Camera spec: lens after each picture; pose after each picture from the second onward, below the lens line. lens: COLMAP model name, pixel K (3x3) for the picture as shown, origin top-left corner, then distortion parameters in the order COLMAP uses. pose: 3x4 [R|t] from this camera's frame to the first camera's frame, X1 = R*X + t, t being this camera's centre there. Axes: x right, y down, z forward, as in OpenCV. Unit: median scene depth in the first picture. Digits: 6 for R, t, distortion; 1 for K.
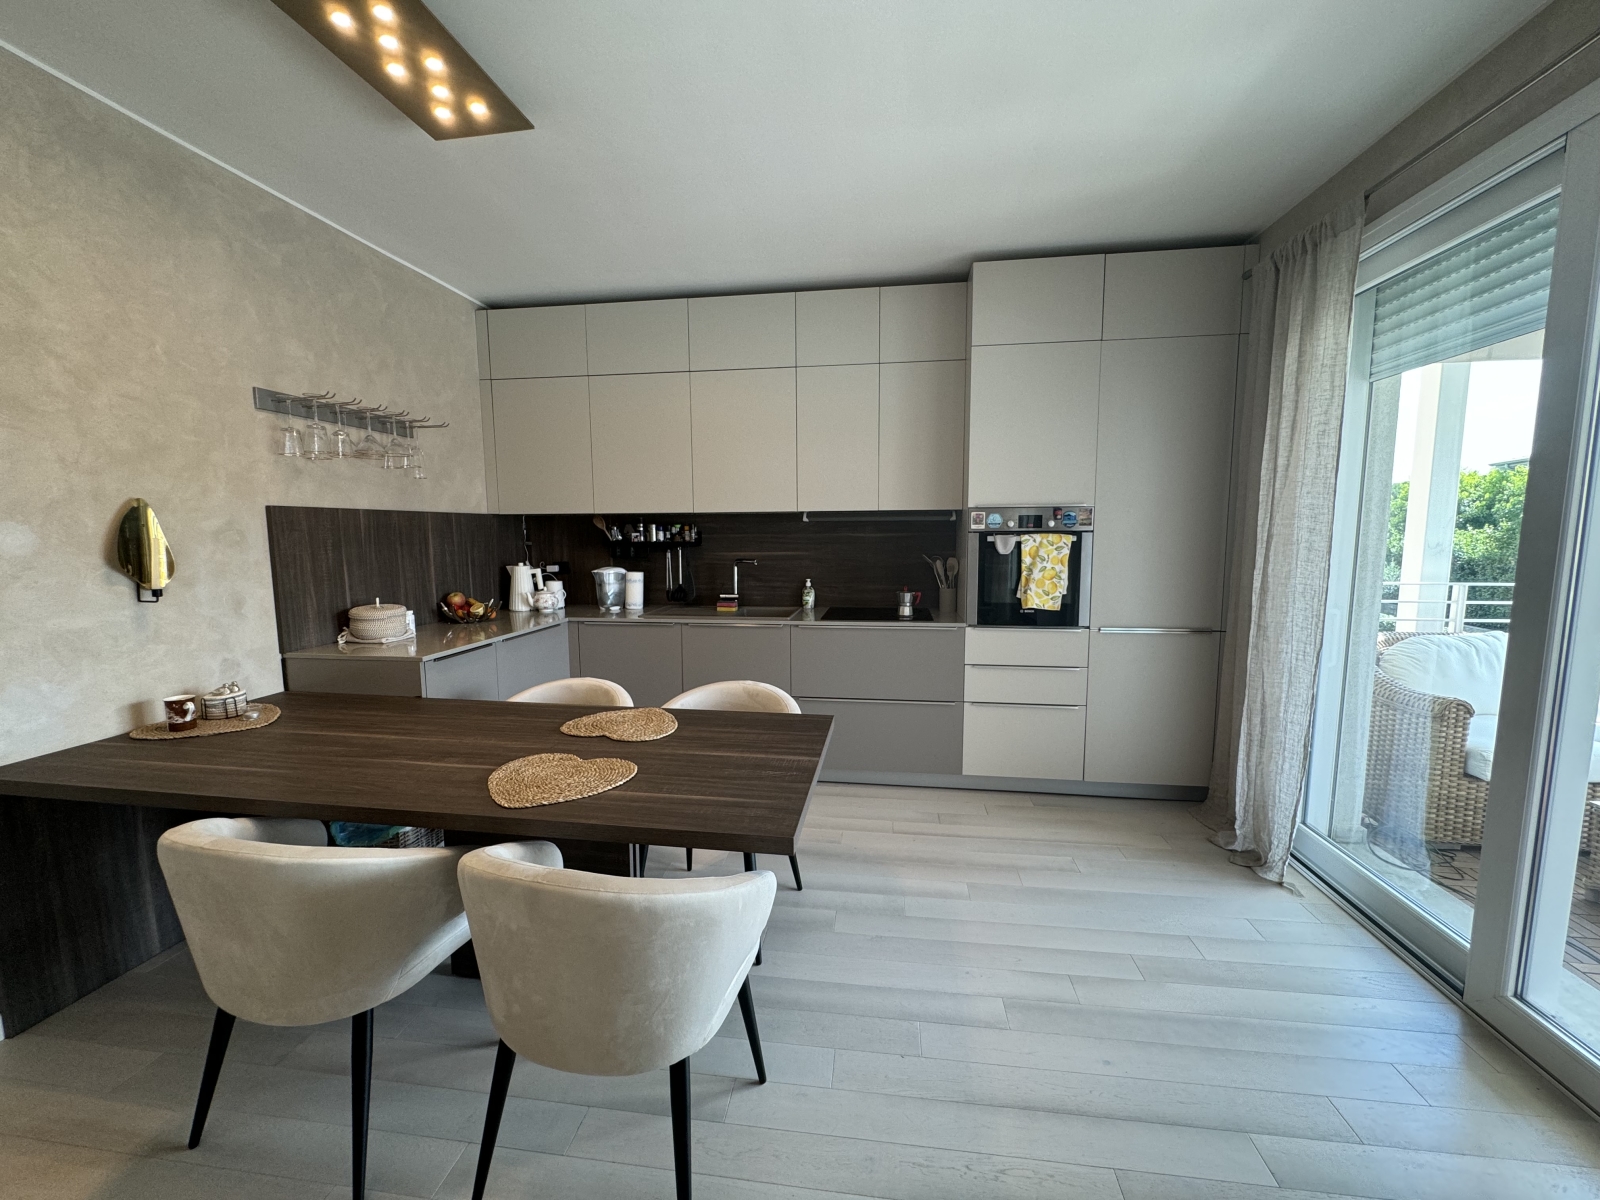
lens RADIAL K [[647.3, 0, 804.5], [0, 647.3, 606.5], [0, 0, 1]] dist [-0.001898, -0.000063]
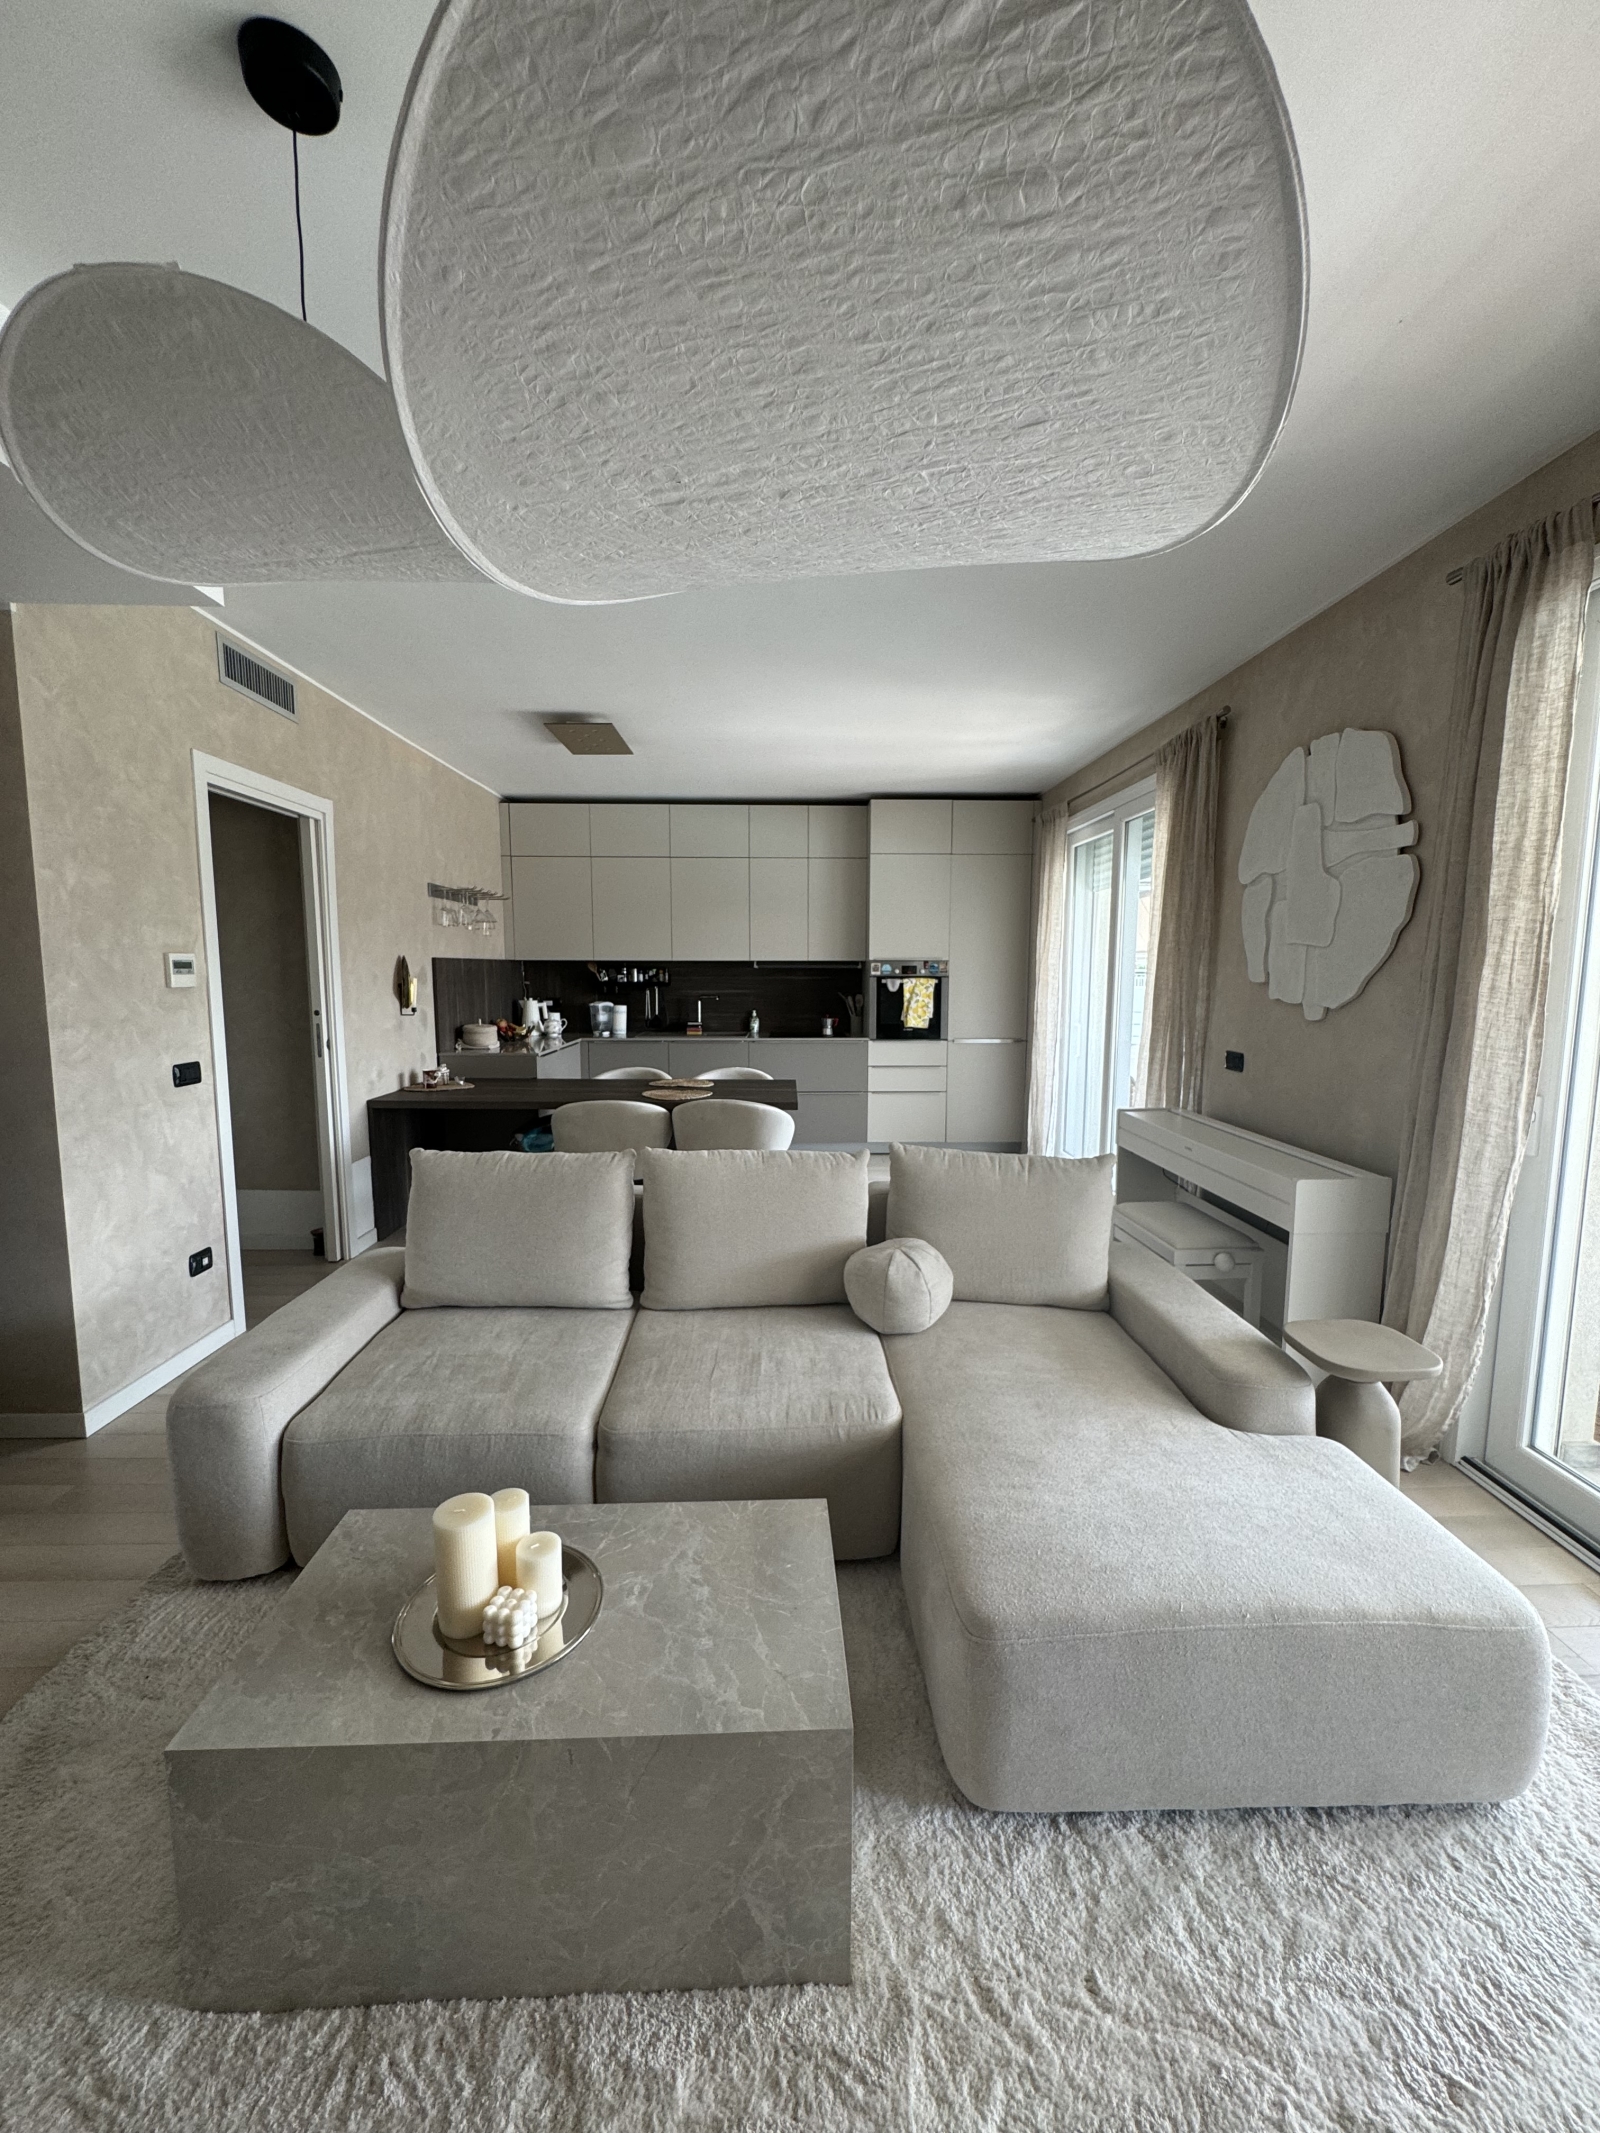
lens RADIAL K [[862.9, 0, 794.9], [0, 862.9, 1071.1], [0, 0, 1]] dist [-0.001898, -0.000063]
pose [[0.988293, -0.010209, 0.152224, -0.201666], [0.010266, 0.999947, 0.000412, 0.090854], [-0.152221, 0.001155, 0.988346, -0.853232]]
